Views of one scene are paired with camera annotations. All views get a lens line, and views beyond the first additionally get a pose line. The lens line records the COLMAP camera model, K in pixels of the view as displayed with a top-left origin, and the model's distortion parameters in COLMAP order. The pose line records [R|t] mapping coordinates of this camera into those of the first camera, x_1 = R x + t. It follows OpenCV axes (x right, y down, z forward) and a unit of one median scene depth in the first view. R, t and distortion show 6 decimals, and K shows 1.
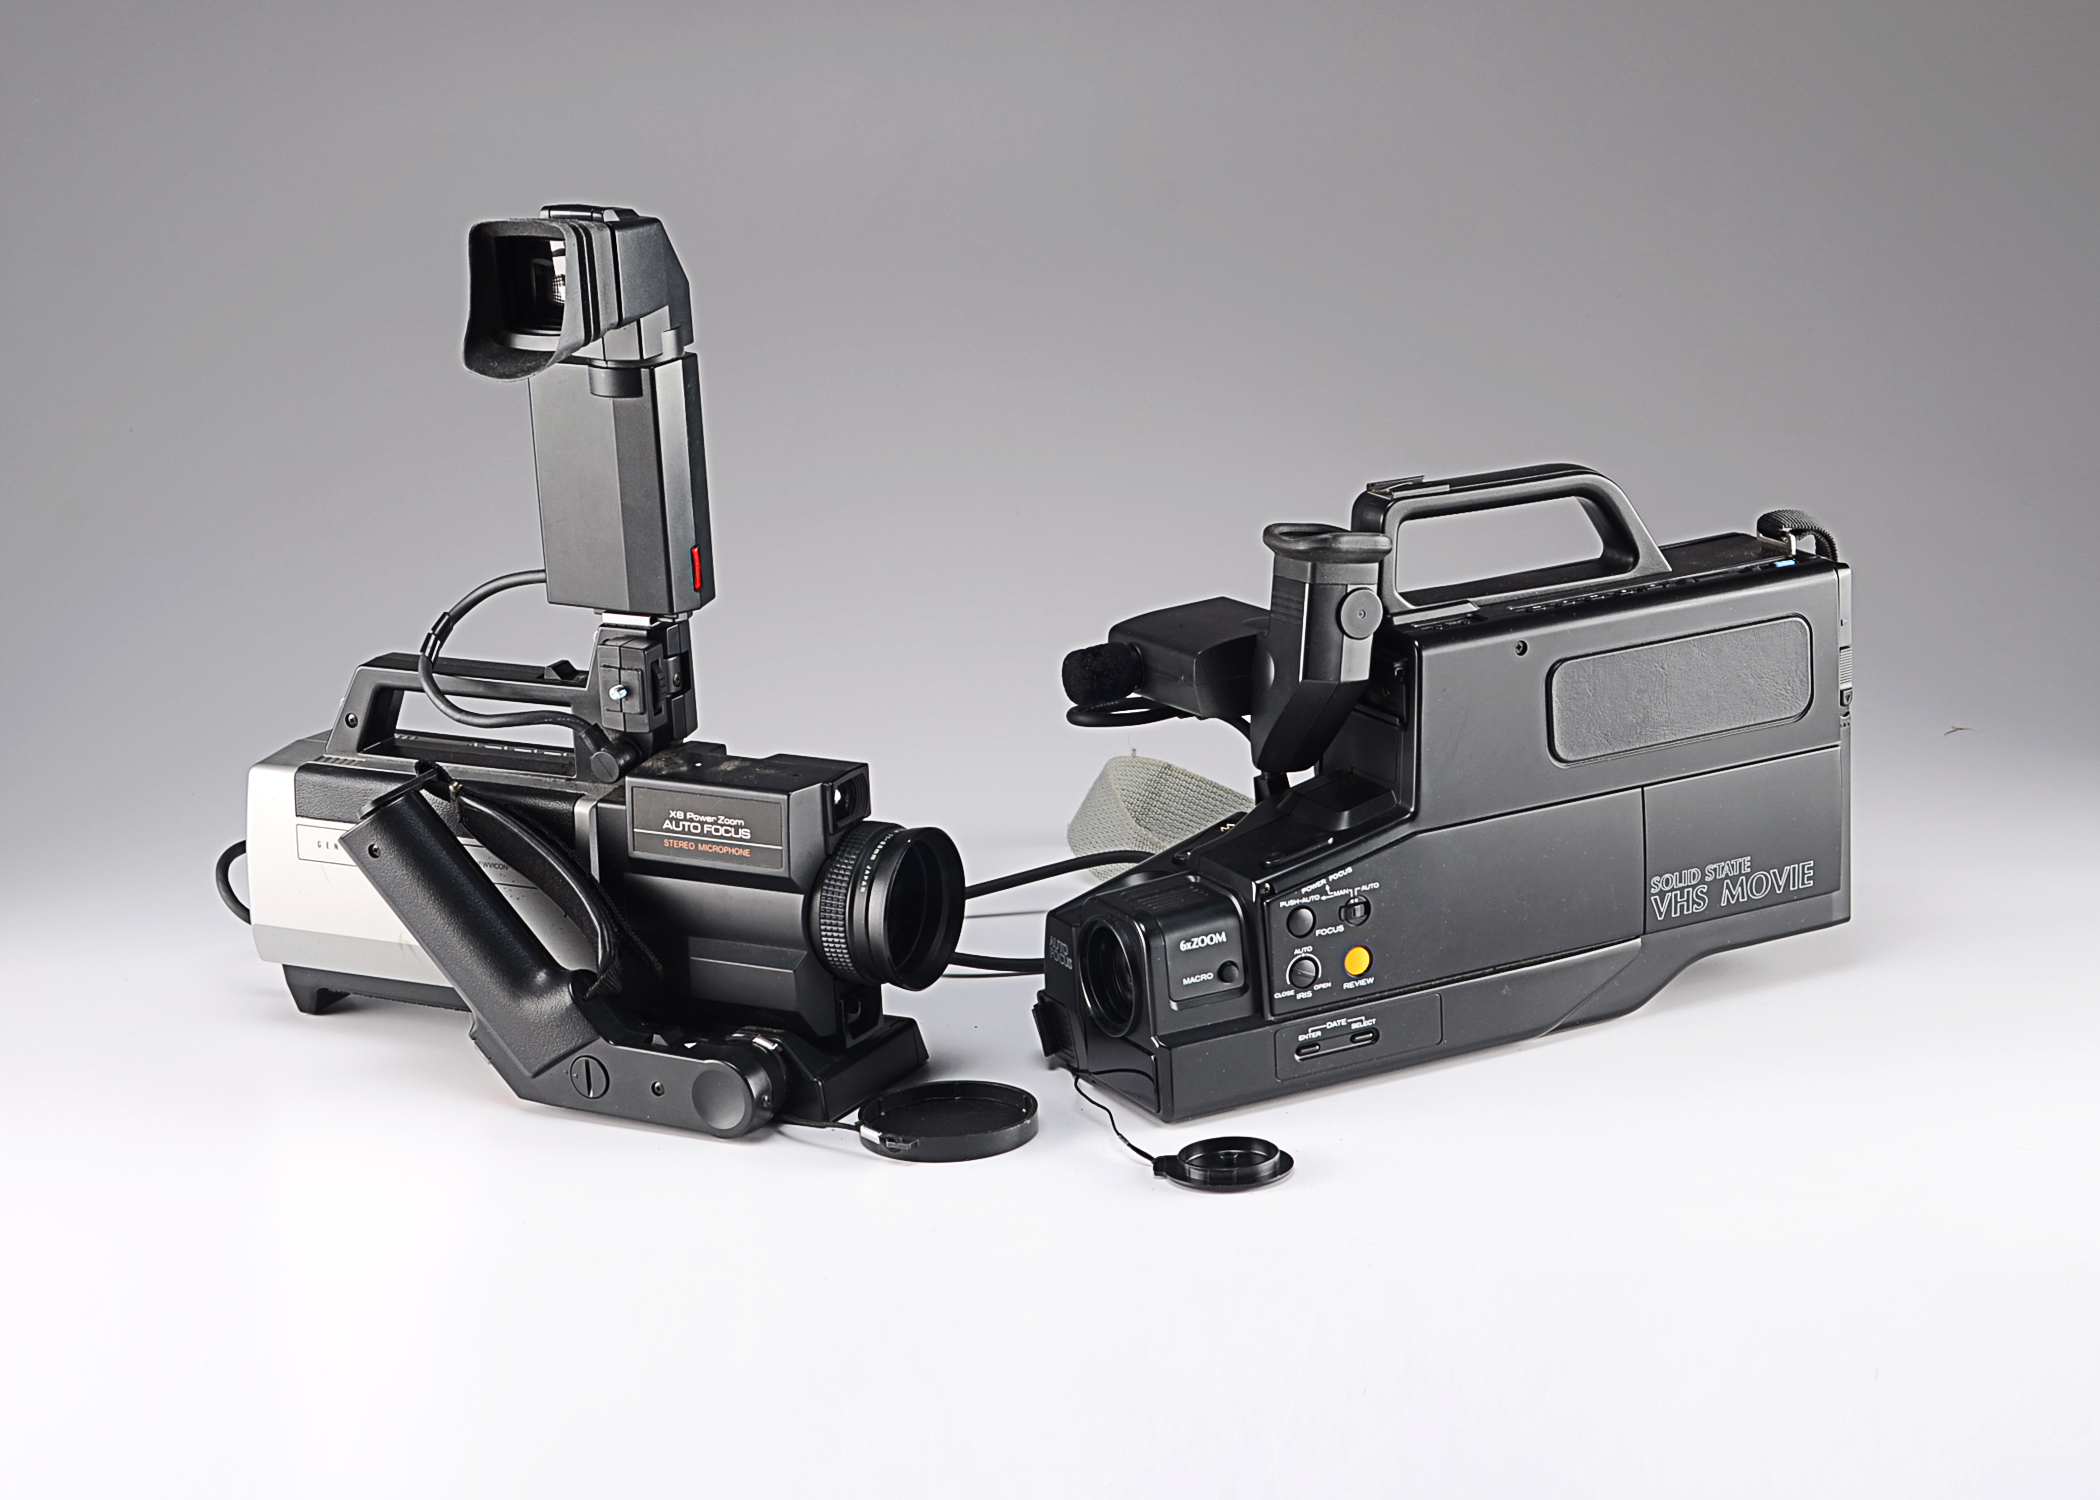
lens RADIAL K [[4700.7, 0, 1057.7], [0, 4700.7, 752.0], [0, 0, 1]] dist [-0.132340, 0.000000]
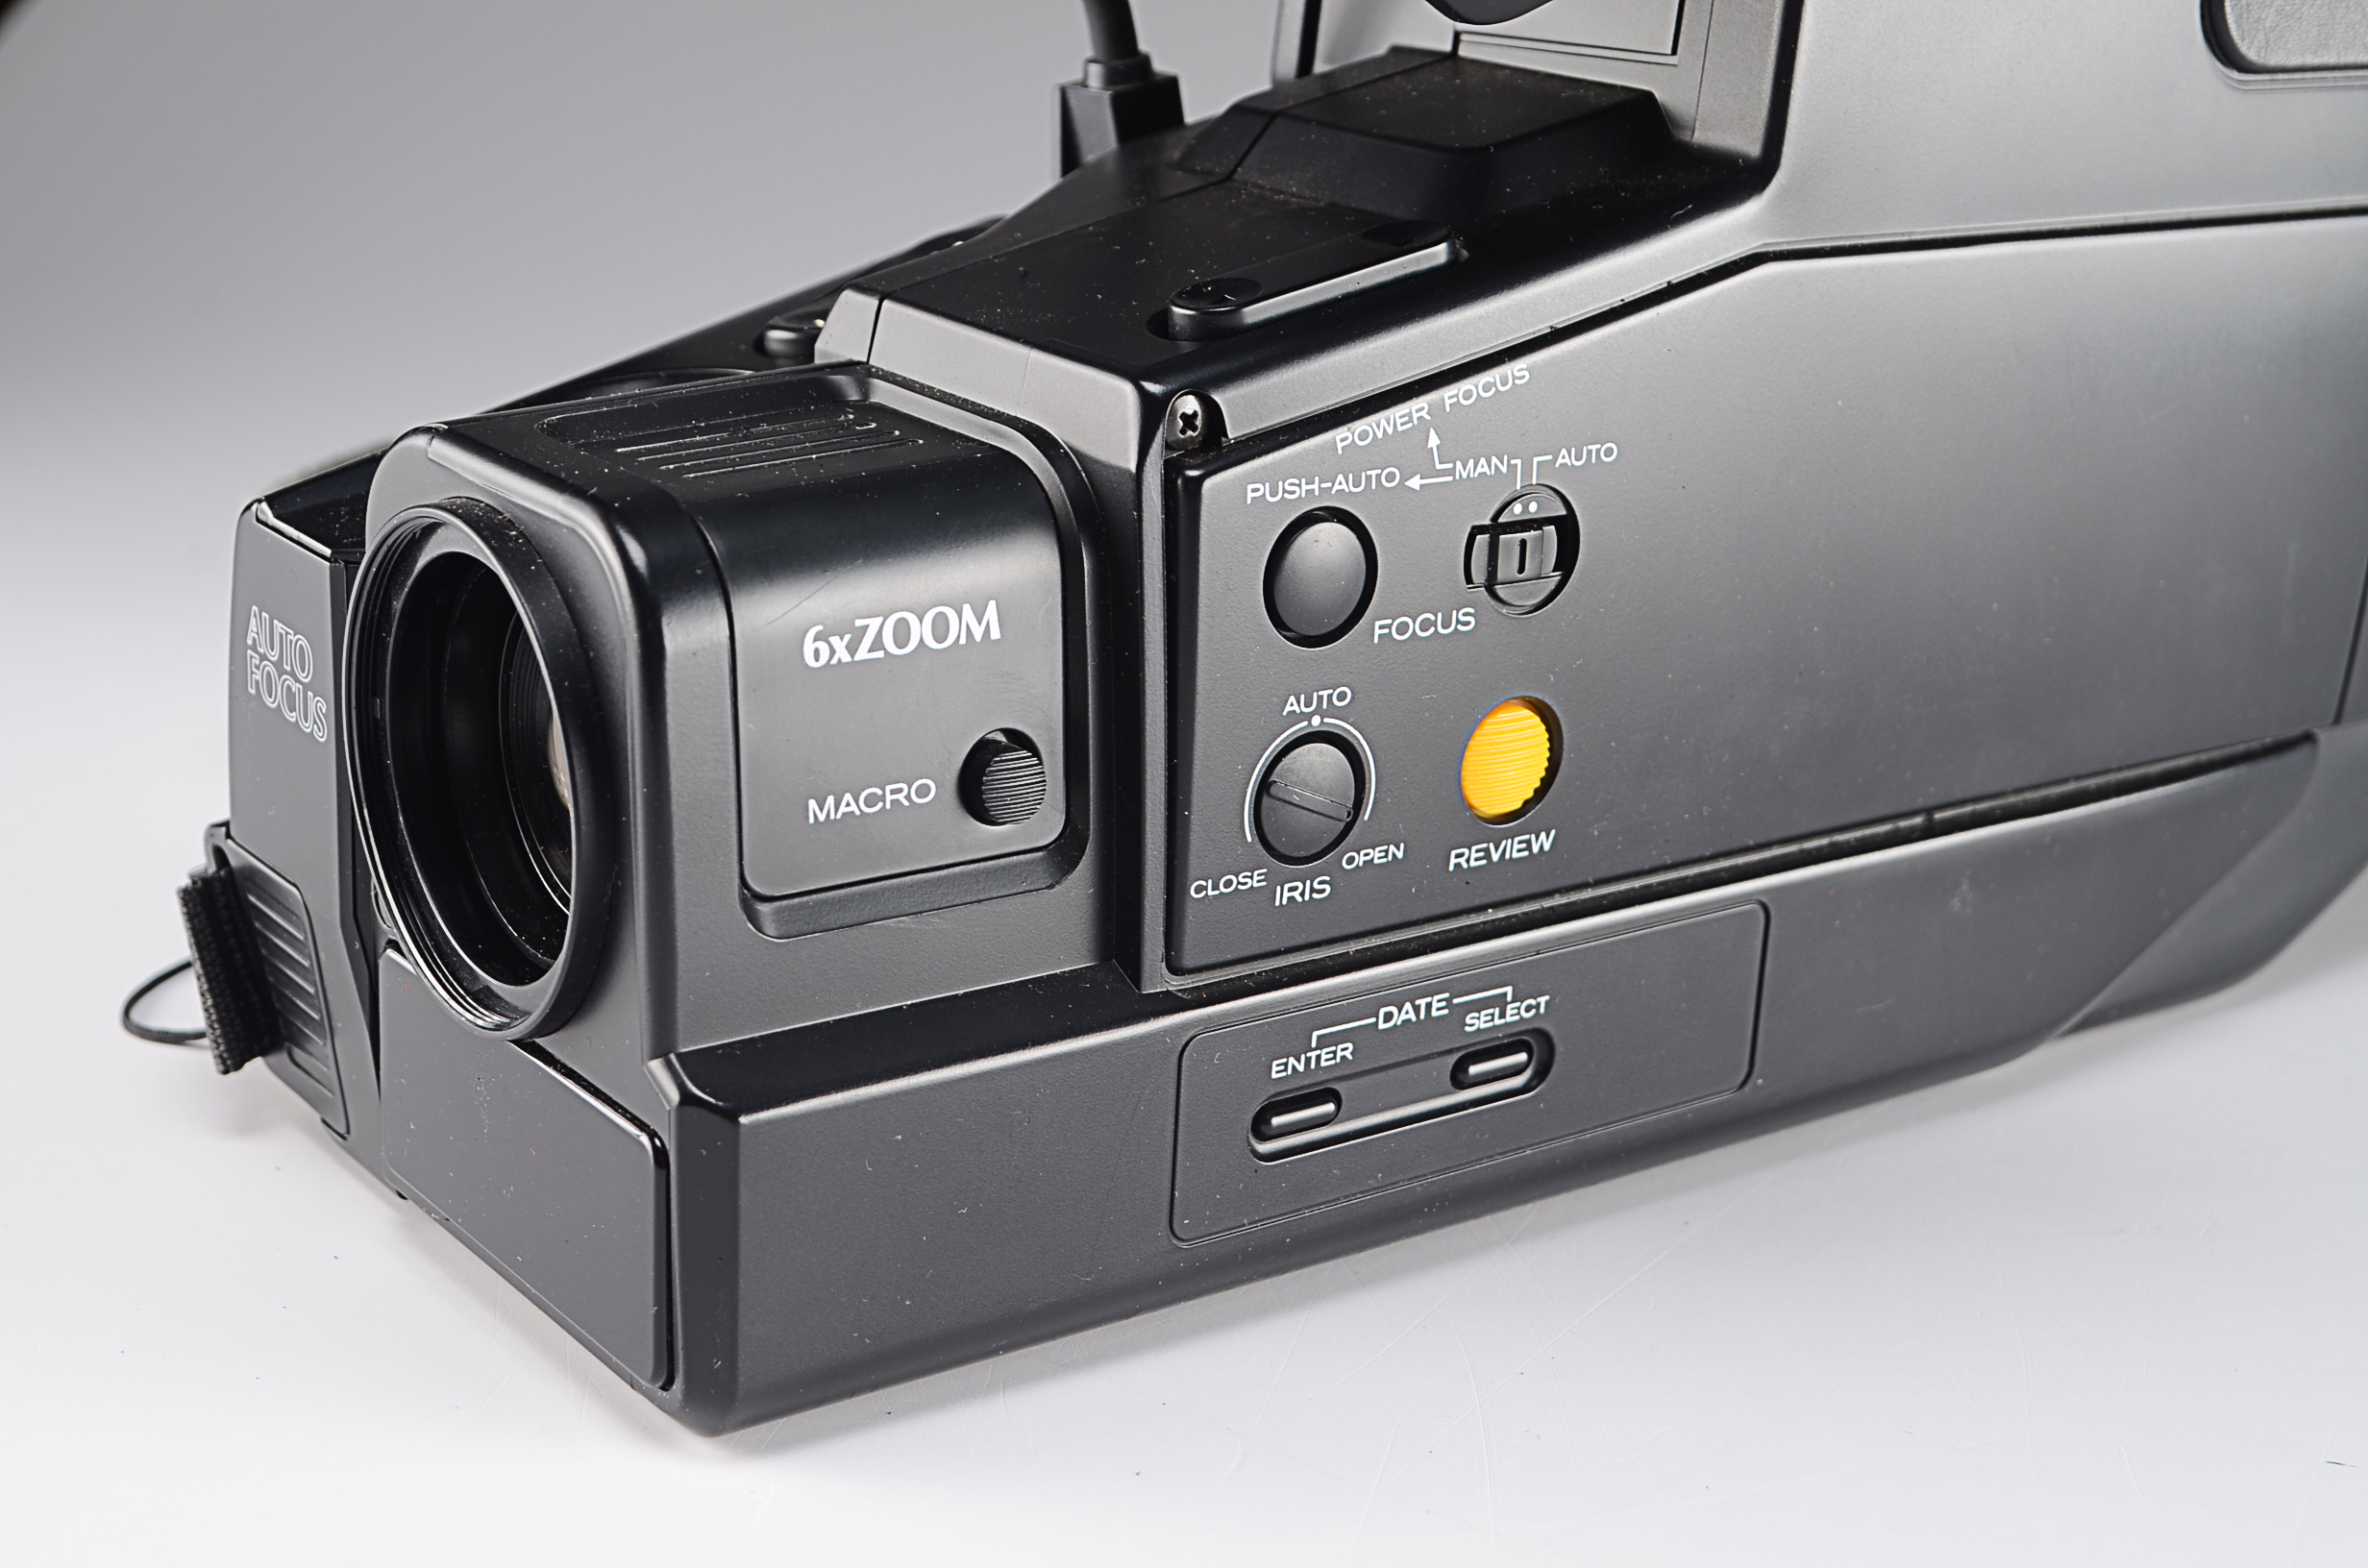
lens RADIAL K [[3634.8, 0, 1176.2], [0, 3634.8, 799.3], [0, 0, 1]] dist [0.052592, 0.000000]
pose [[0.984355, 0.046727, 0.169890, 0.014530], [-0.053590, 0.997912, 0.036040, 0.040517], [-0.167851, -0.044580, 0.984804, 0.813233]]
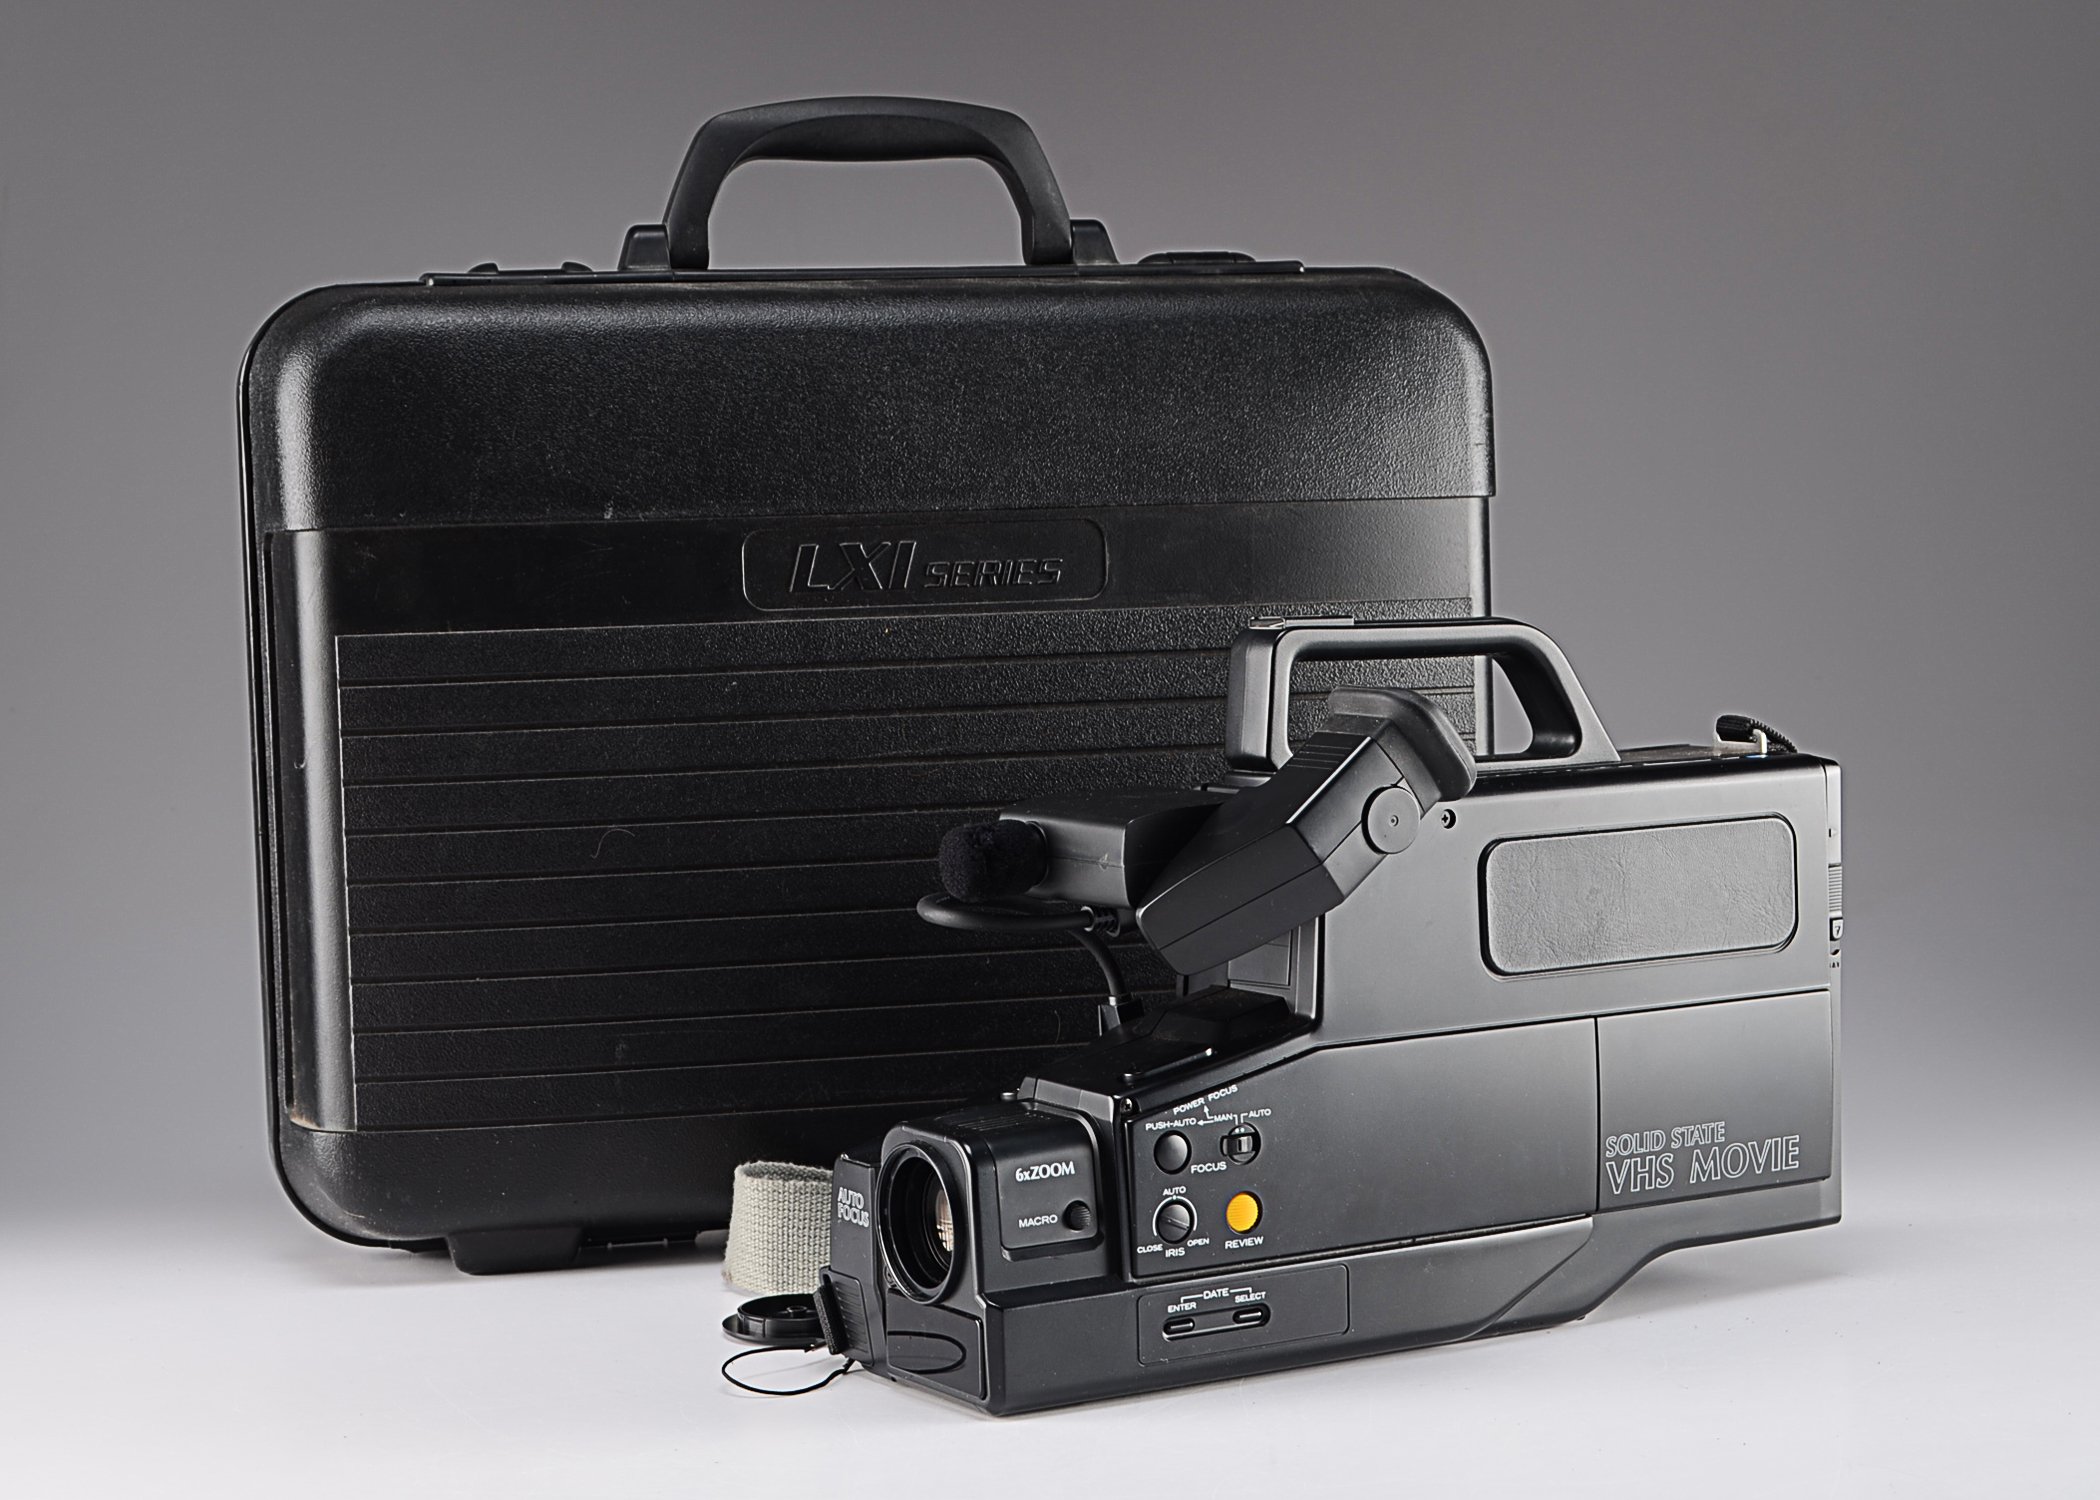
lens RADIAL K [[4354.5, 0, 1038.3], [0, 4354.5, 748.1], [0, 0, 1]] dist [-0.051577, 0.000000]
pose [[0.997550, 0.019045, 0.067310, -0.018402], [-0.006041, 0.982084, -0.188347, 0.103530], [-0.069691, 0.187479, 0.979793, 0.293983]]
